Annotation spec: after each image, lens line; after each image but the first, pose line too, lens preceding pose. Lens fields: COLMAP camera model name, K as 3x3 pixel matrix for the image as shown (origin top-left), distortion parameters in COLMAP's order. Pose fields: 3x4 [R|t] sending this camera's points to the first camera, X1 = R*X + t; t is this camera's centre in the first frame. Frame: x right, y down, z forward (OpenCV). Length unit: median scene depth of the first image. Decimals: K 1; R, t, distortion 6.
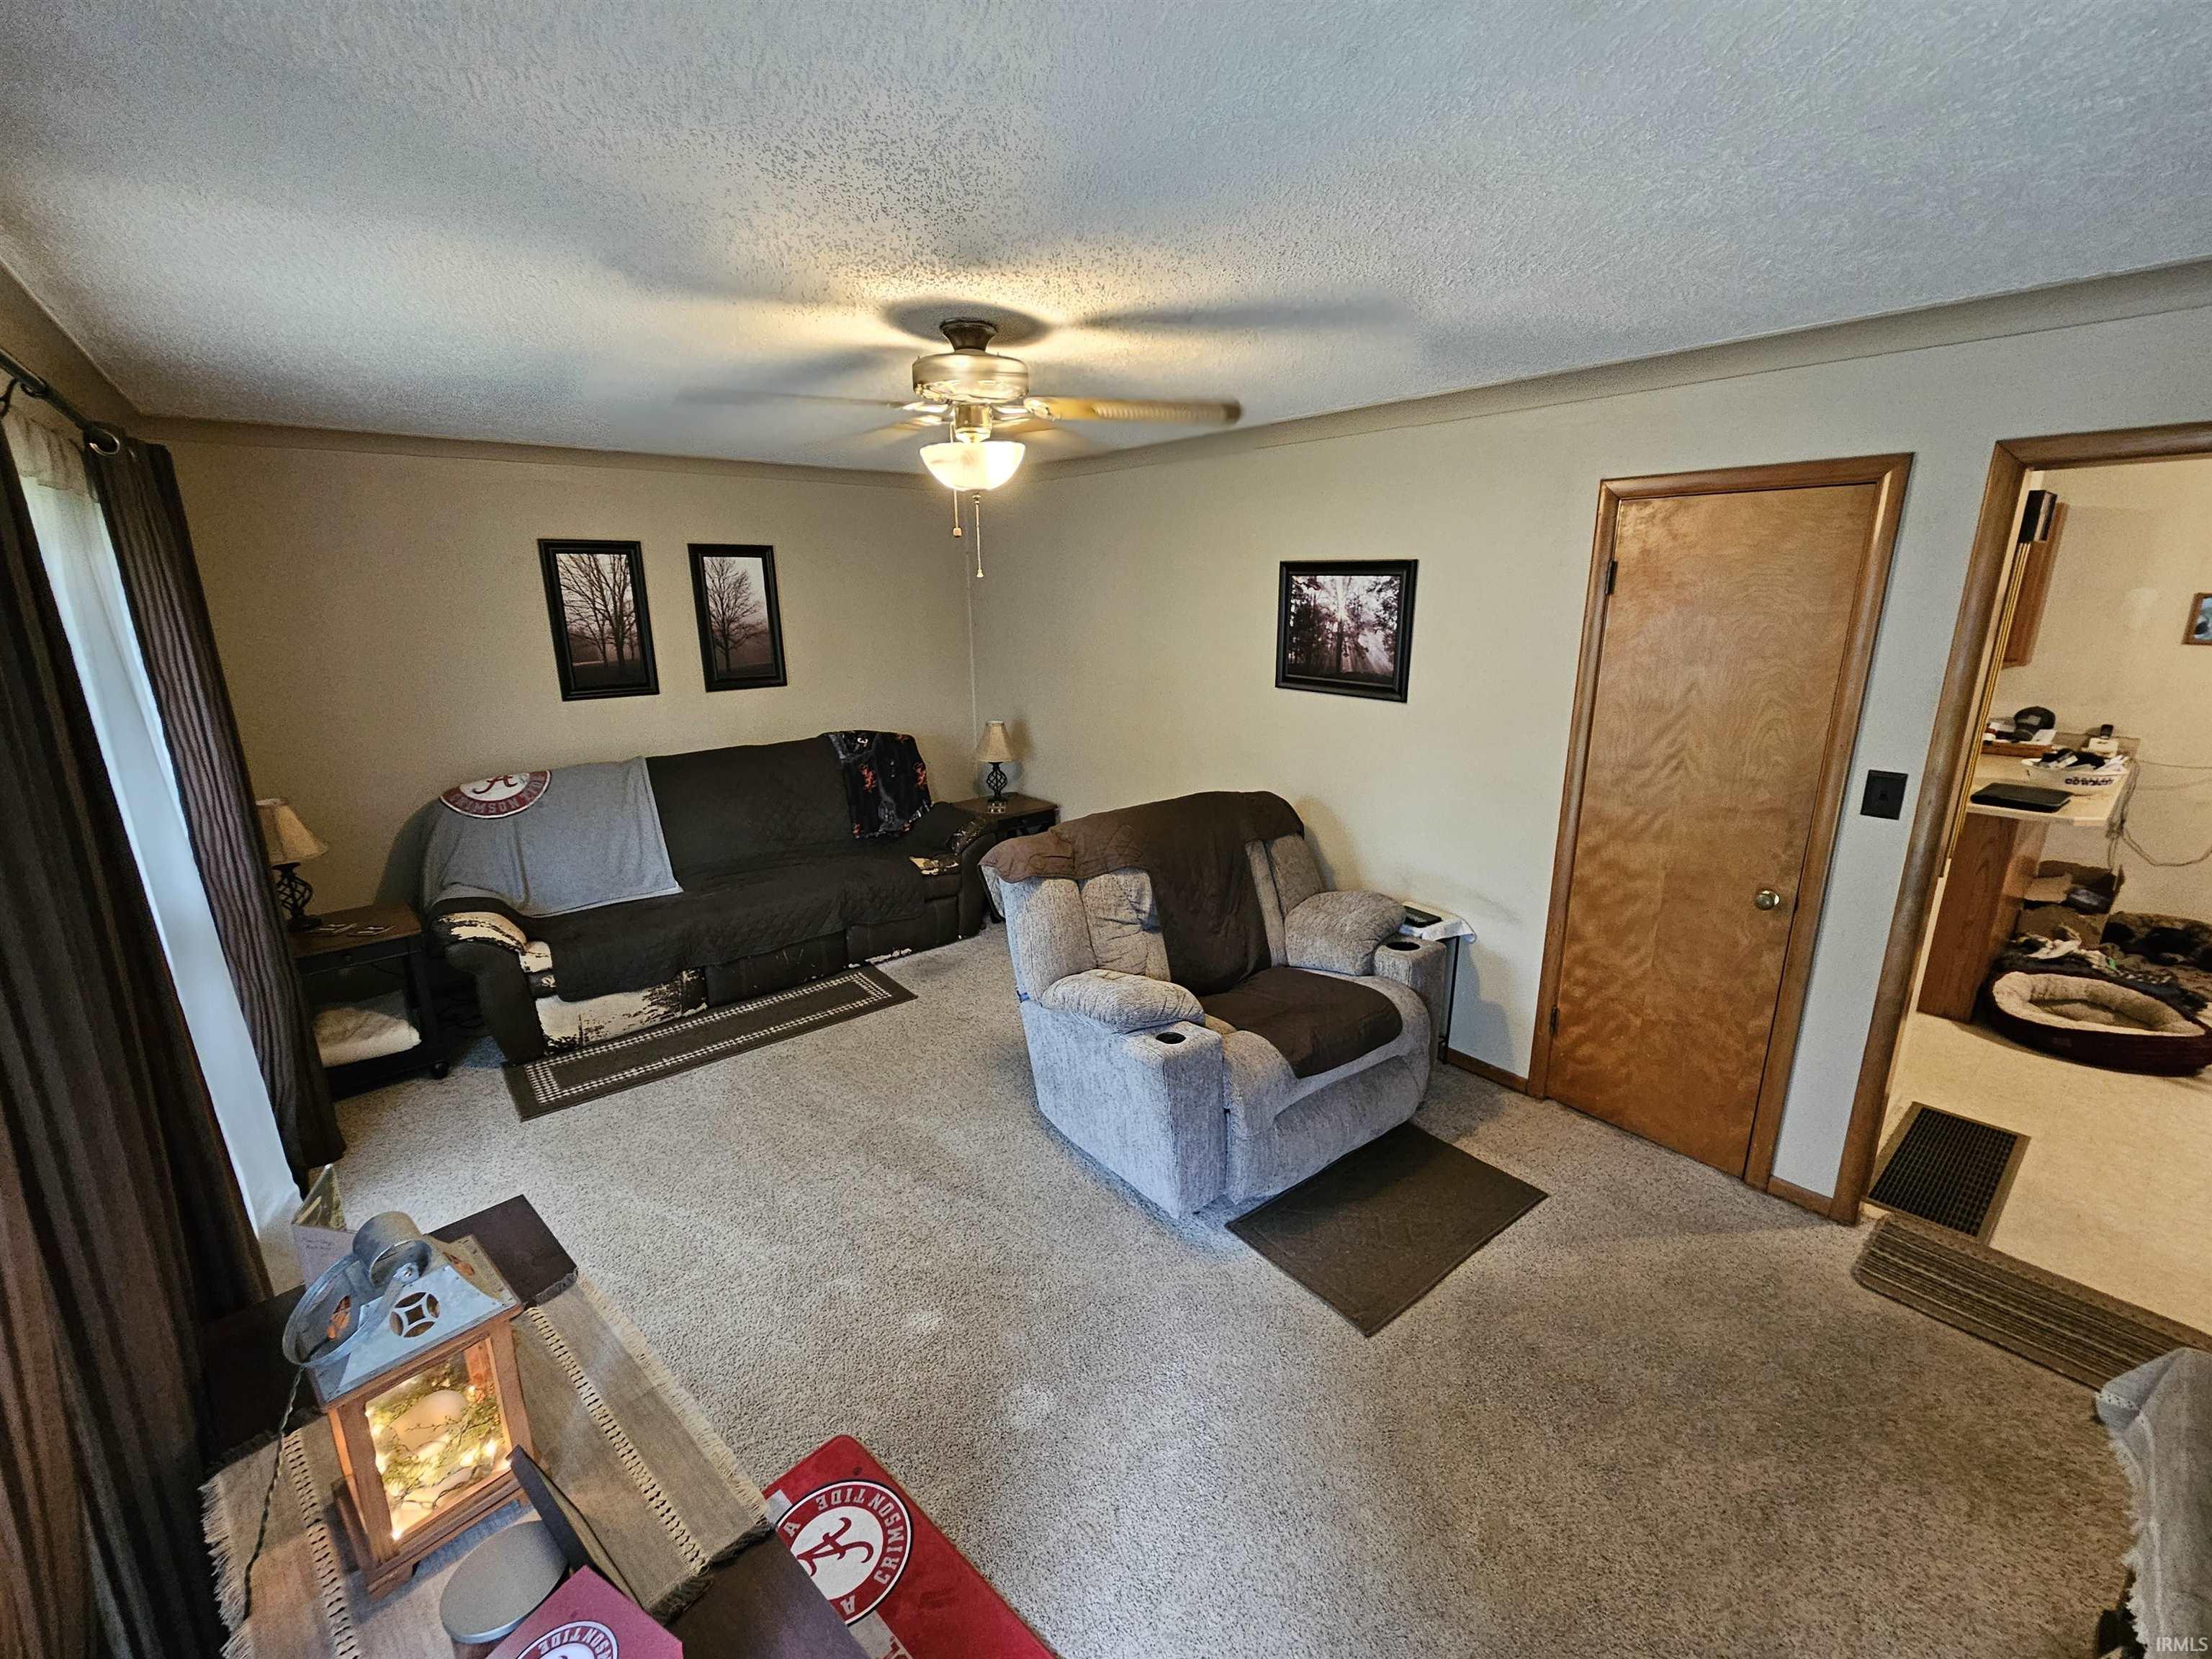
lens RADIAL K [[915.3, 0, 1122.1], [0, 915.3, 825.4], [0, 0, 1]] dist [0.007952, 0.000085]
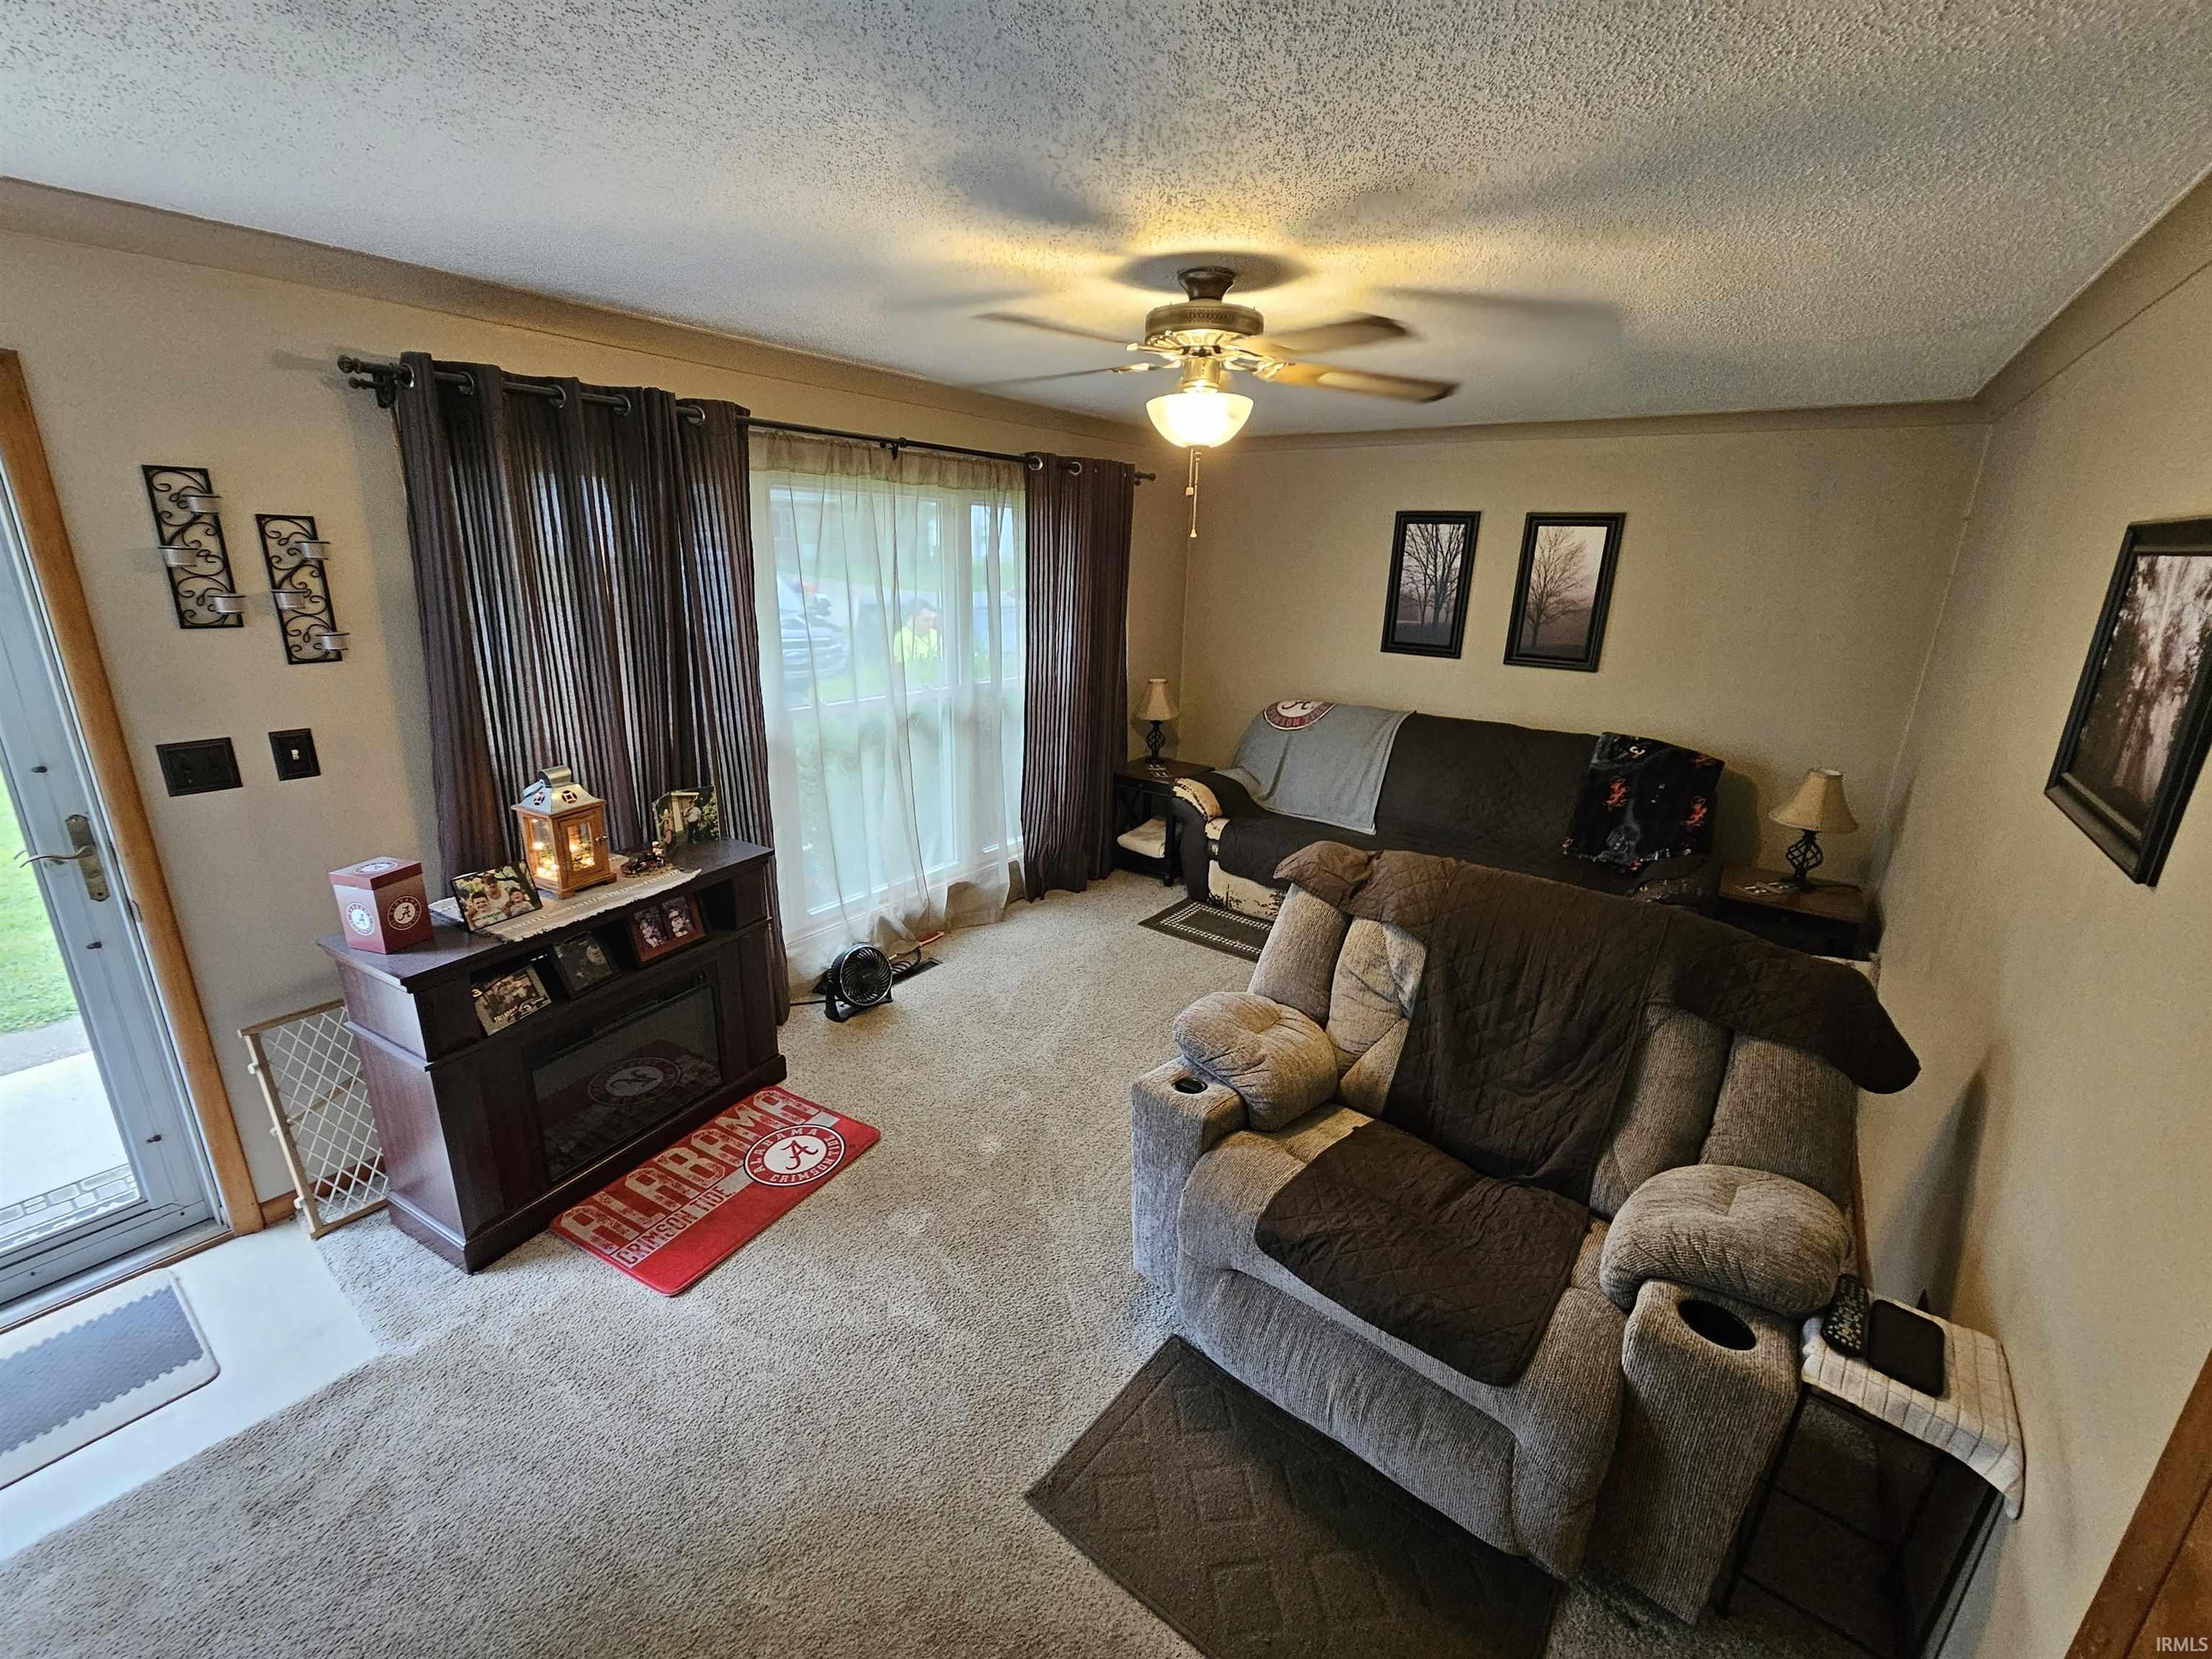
lens RADIAL K [[917.9, 0, 1111.0], [0, 917.9, 819.6], [0, 0, 1]] dist [0.006989, -0.000544]
pose [[0.231197, 0.290699, -0.928462, 0.500446], [-0.278550, 0.934146, 0.223117, -0.110914], [0.932179, 0.207039, 0.296946, 0.416146]]
